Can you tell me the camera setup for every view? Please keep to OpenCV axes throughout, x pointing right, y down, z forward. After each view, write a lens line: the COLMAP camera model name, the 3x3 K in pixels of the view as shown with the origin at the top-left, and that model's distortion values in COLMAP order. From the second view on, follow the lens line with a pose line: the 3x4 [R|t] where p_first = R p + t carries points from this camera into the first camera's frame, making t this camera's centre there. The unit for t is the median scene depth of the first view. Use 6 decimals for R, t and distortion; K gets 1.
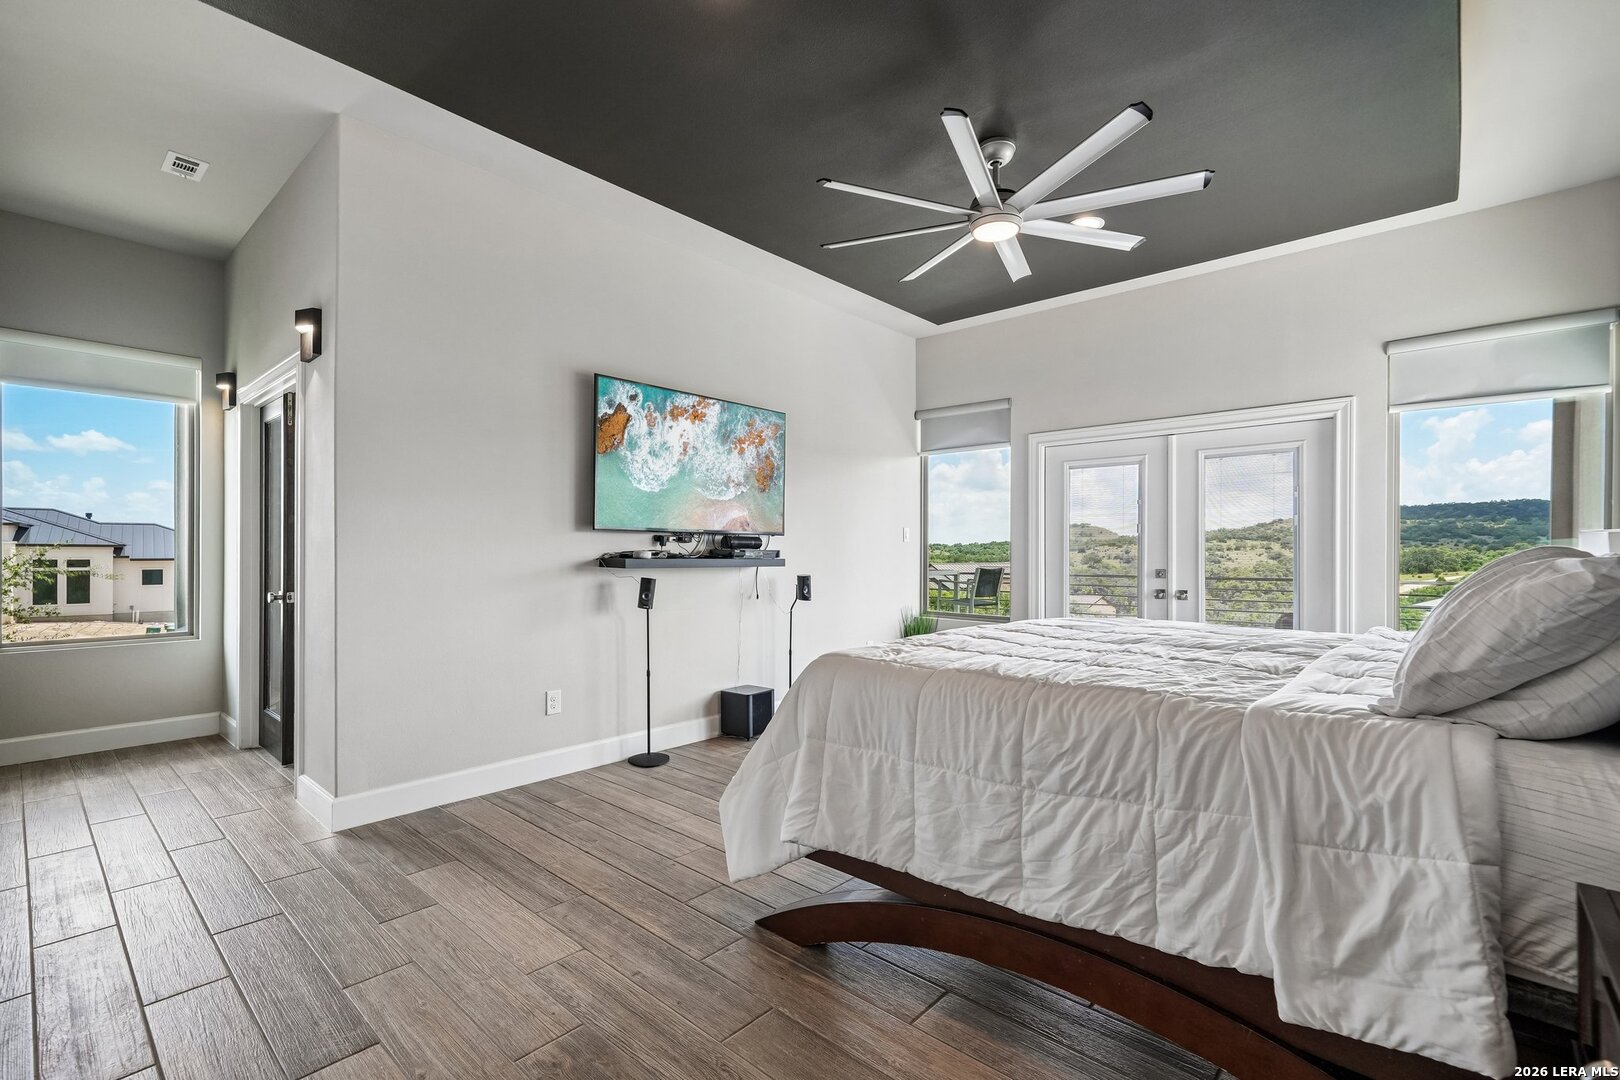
lens RADIAL K [[729.1, 0, 810.0], [0, 729.1, 540.0], [0, 0, 1]] dist [0.002722, 0.000368]
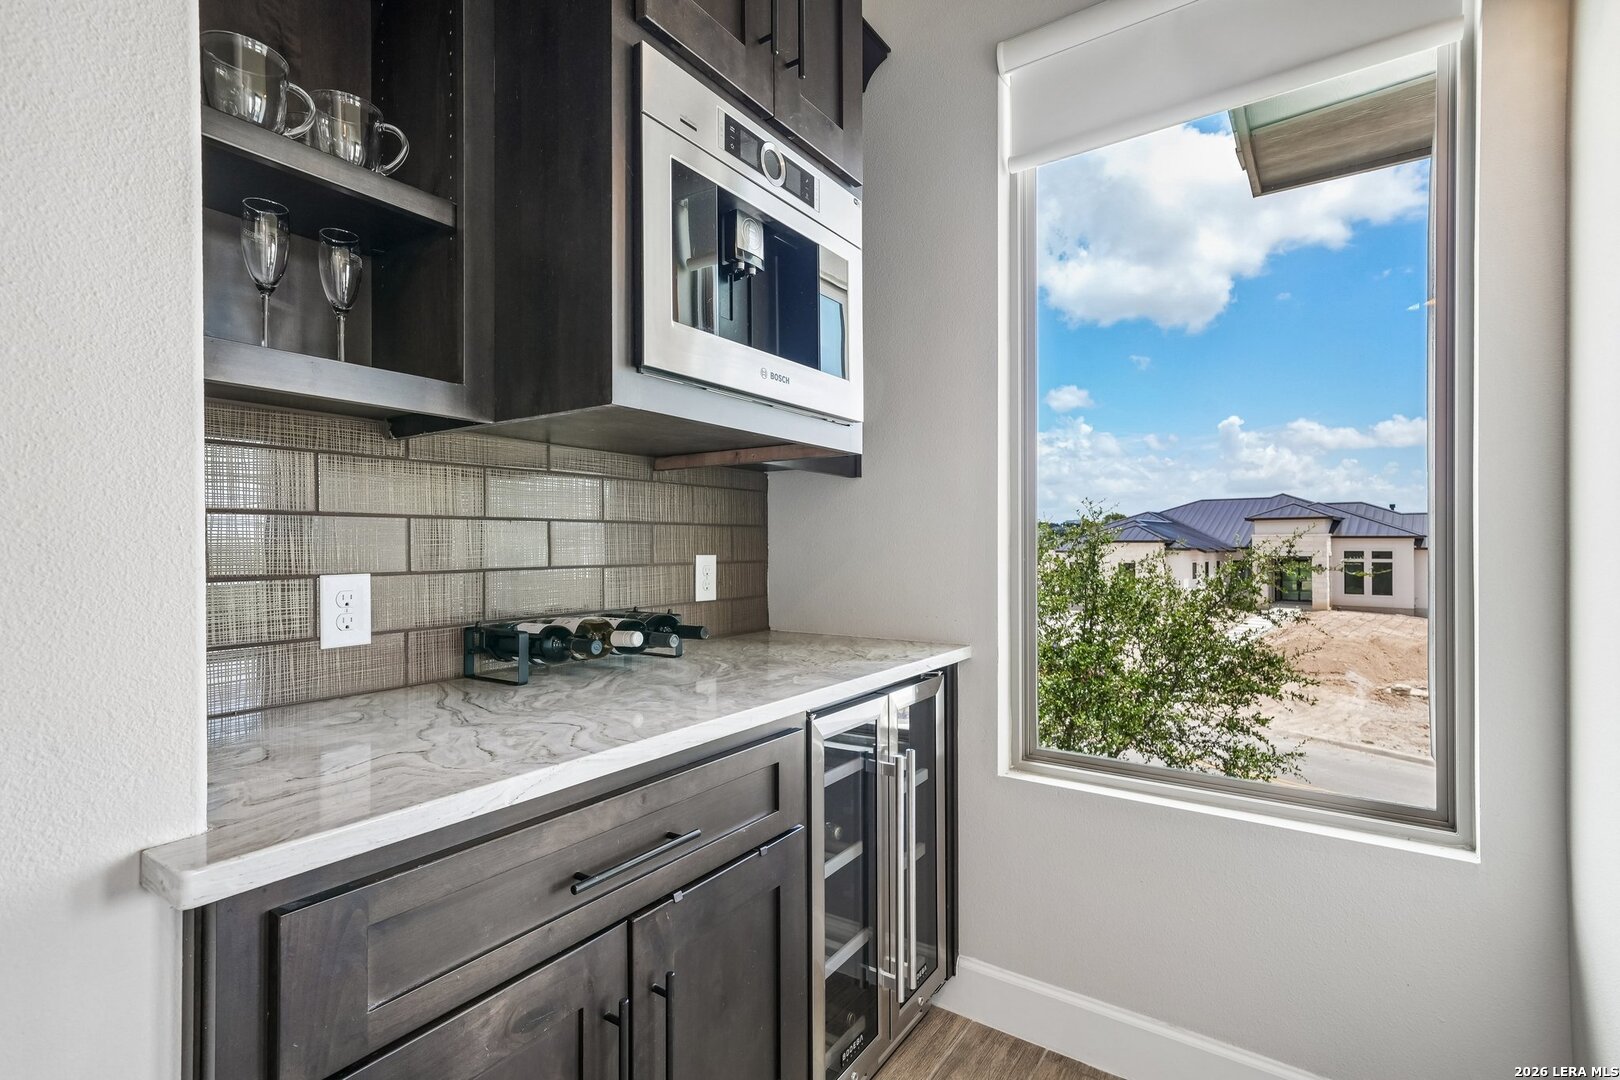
lens RADIAL K [[748.8, 0, 807.3], [0, 748.8, 548.6], [0, 0, 1]] dist [0.000057, -0.000155]
pose [[0.120855, 0.006394, -0.992650, -0.571165], [0.016947, 0.999820, 0.008503, 0.009355], [0.992525, -0.017850, 0.120725, 0.700720]]
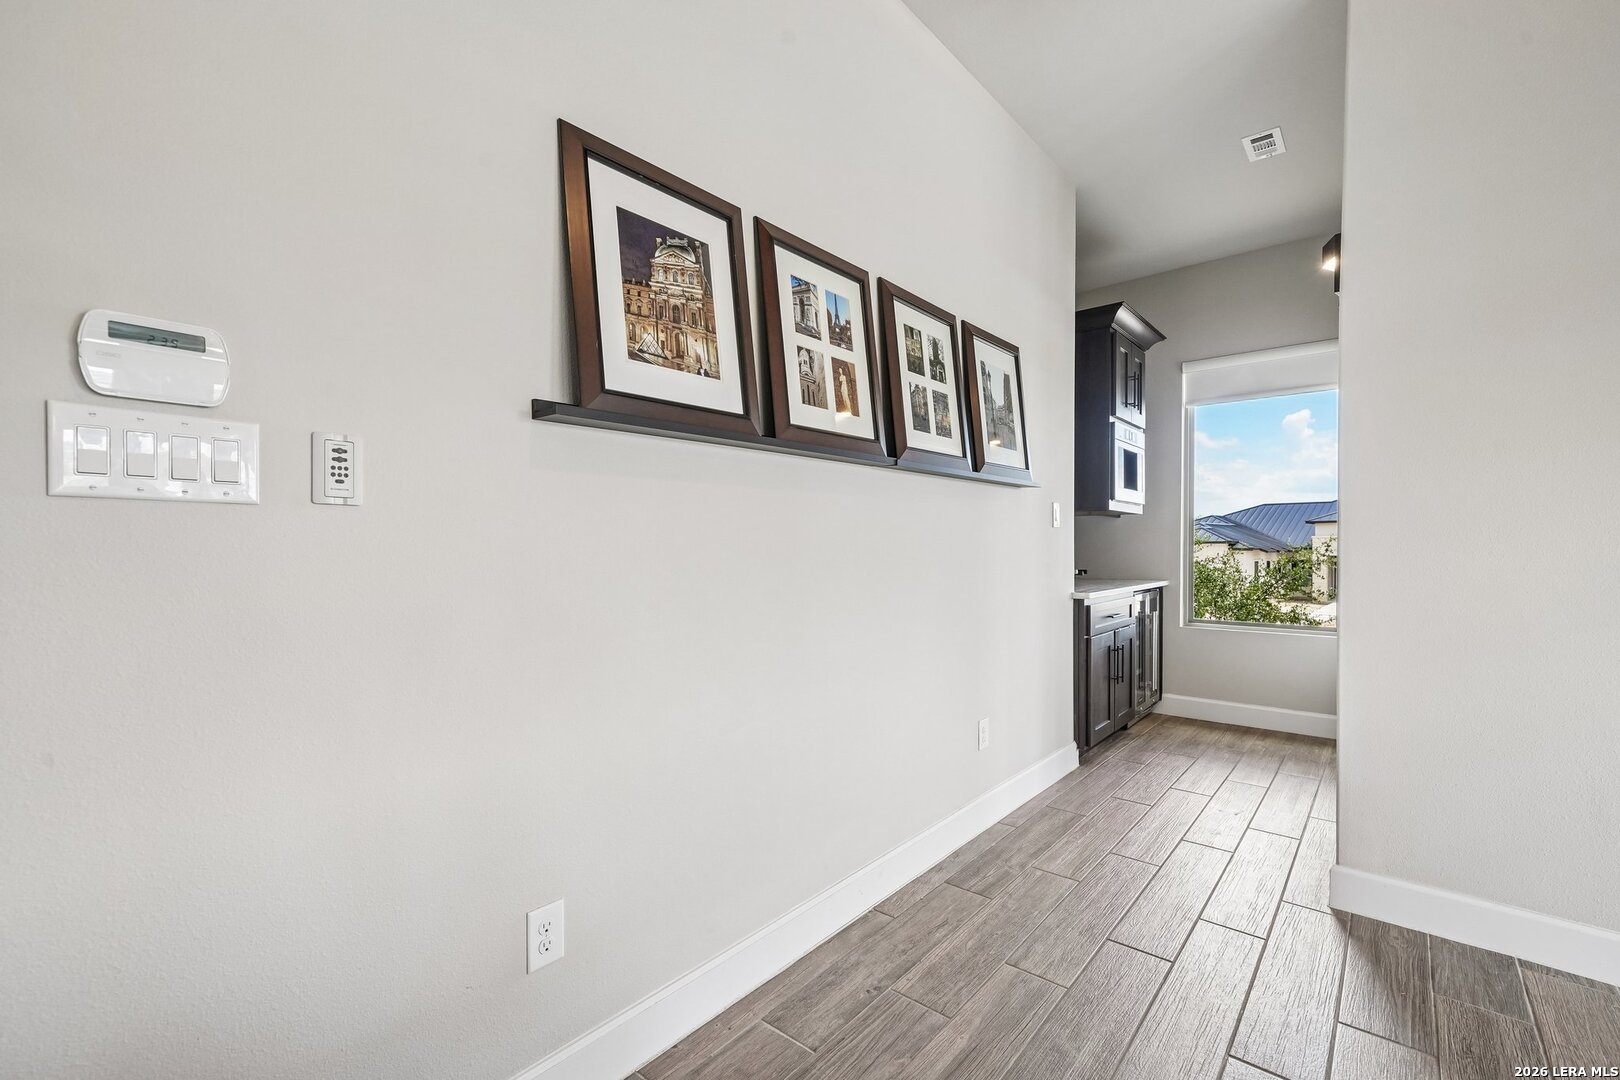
lens RADIAL K [[701.5, 0, 811.9], [0, 701.5, 547.5], [0, 0, 1]] dist [0.003629, 0.000482]
pose [[0.033642, 0.004766, -0.999423, 0.043918], [0.015654, 0.999863, 0.005295, 0.005712], [0.999311, -0.015823, 0.033563, 0.283827]]
